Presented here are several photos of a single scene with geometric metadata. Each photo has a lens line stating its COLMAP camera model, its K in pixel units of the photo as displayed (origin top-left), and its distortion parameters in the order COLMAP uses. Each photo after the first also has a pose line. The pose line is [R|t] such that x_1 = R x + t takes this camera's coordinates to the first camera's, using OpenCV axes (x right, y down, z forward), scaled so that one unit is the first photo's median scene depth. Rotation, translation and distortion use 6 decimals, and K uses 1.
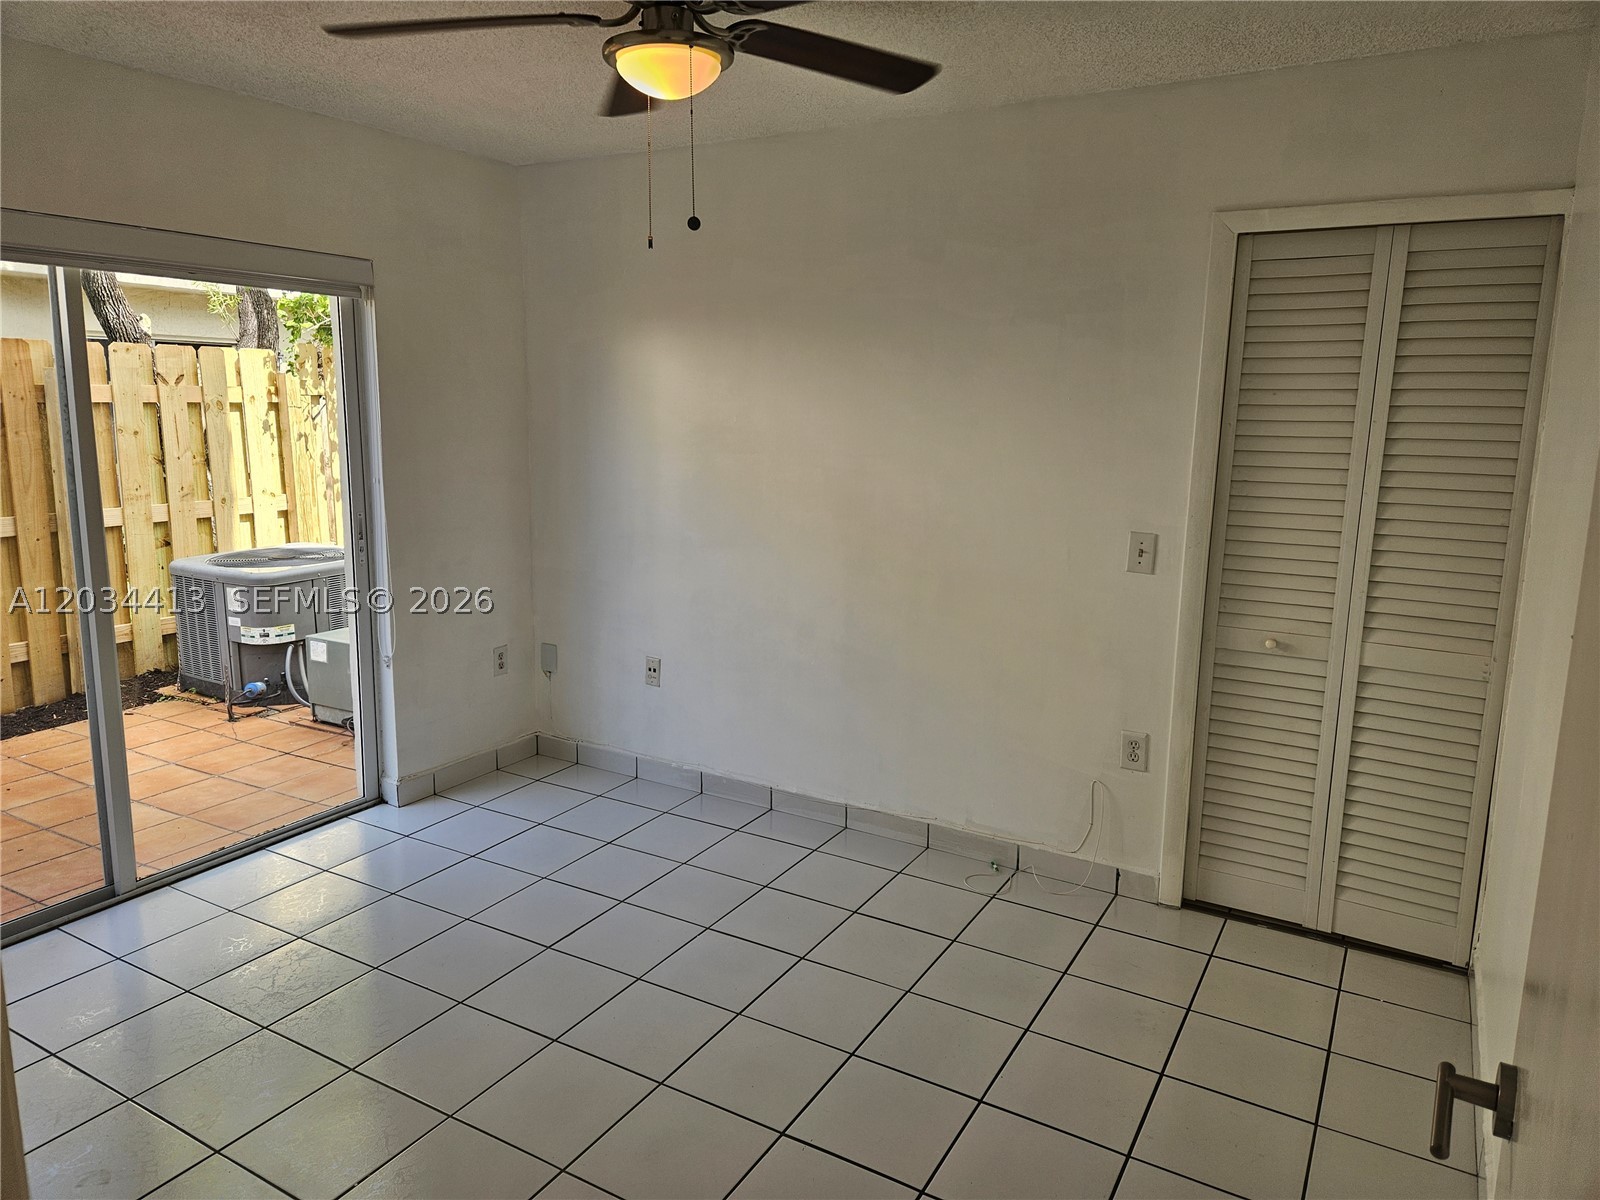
lens RADIAL K [[1084.4, 0, 806.9], [0, 1084.4, 565.5], [0, 0, 1]] dist [0.086167, -0.089674]
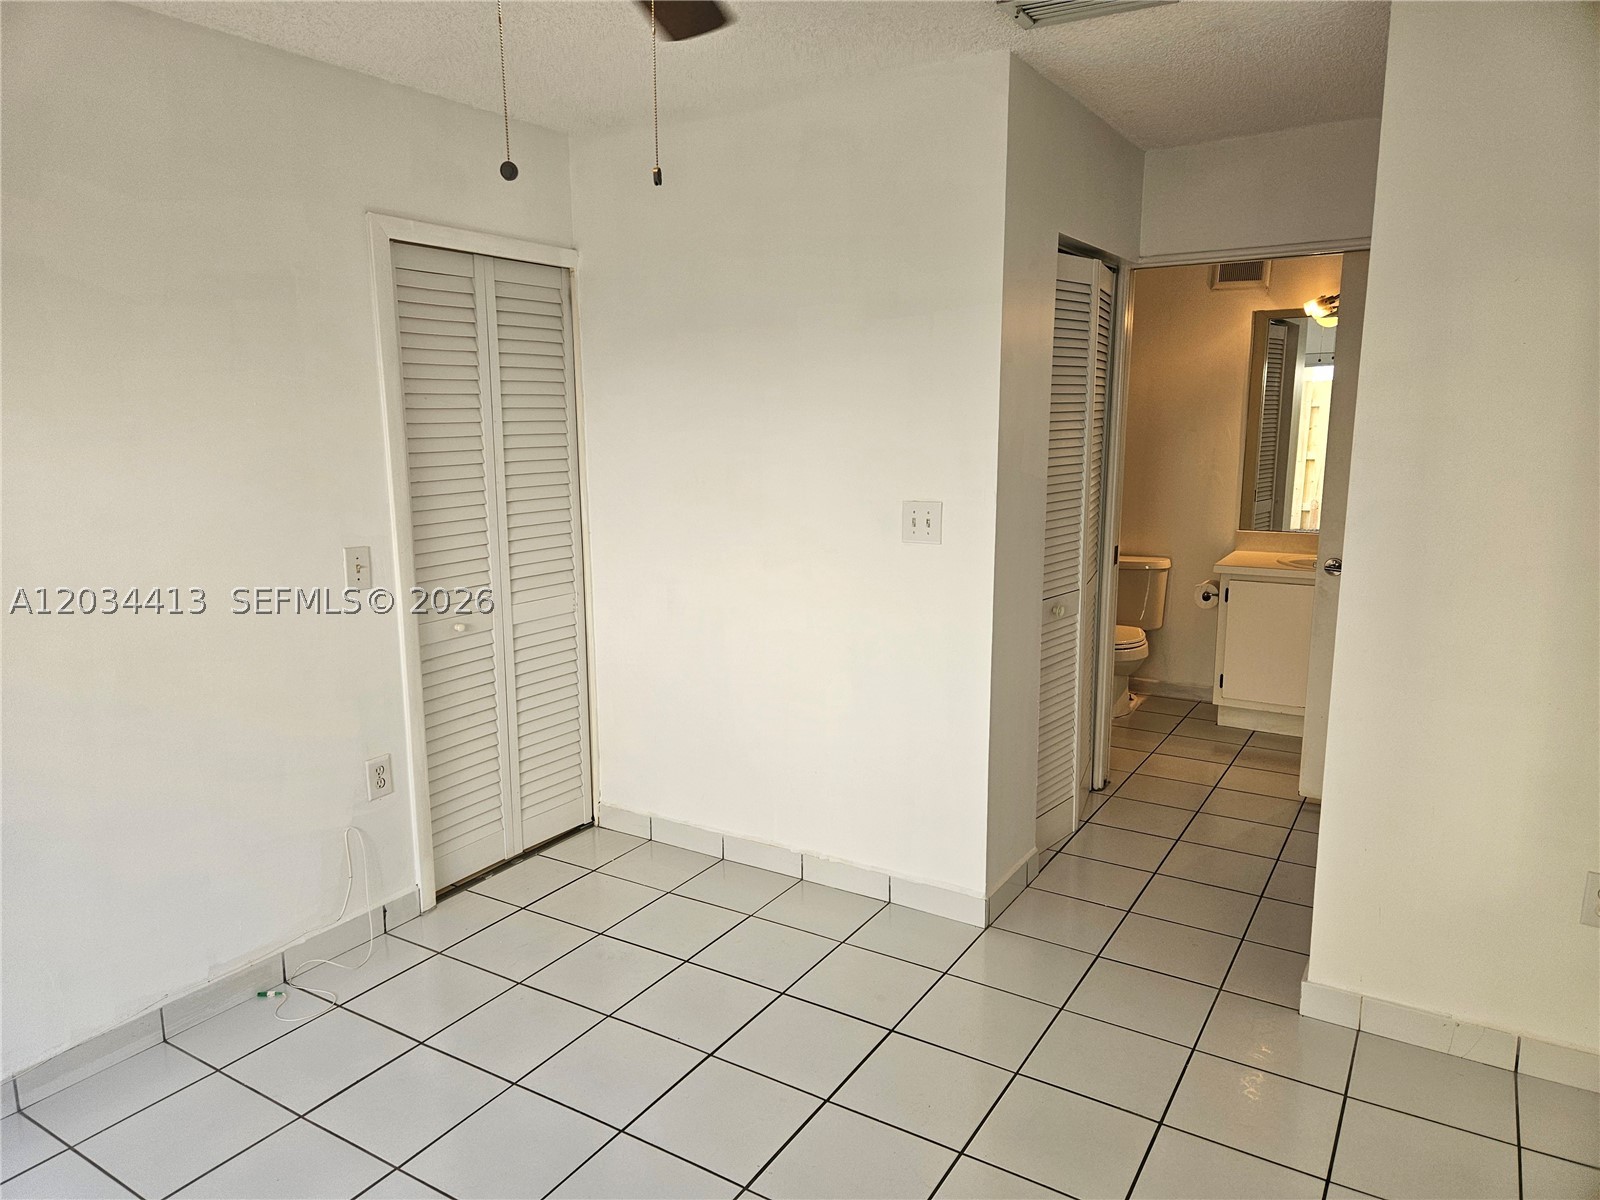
lens RADIAL K [[1081.0, 0, 801.2], [0, 1081.0, 578.3], [0, 0, 1]] dist [0.087932, -0.083922]
pose [[0.013951, -0.176229, 0.984250, -0.608813], [0.147839, 0.973891, 0.172278, -0.108398], [-0.988913, 0.143107, 0.039640, 0.592708]]
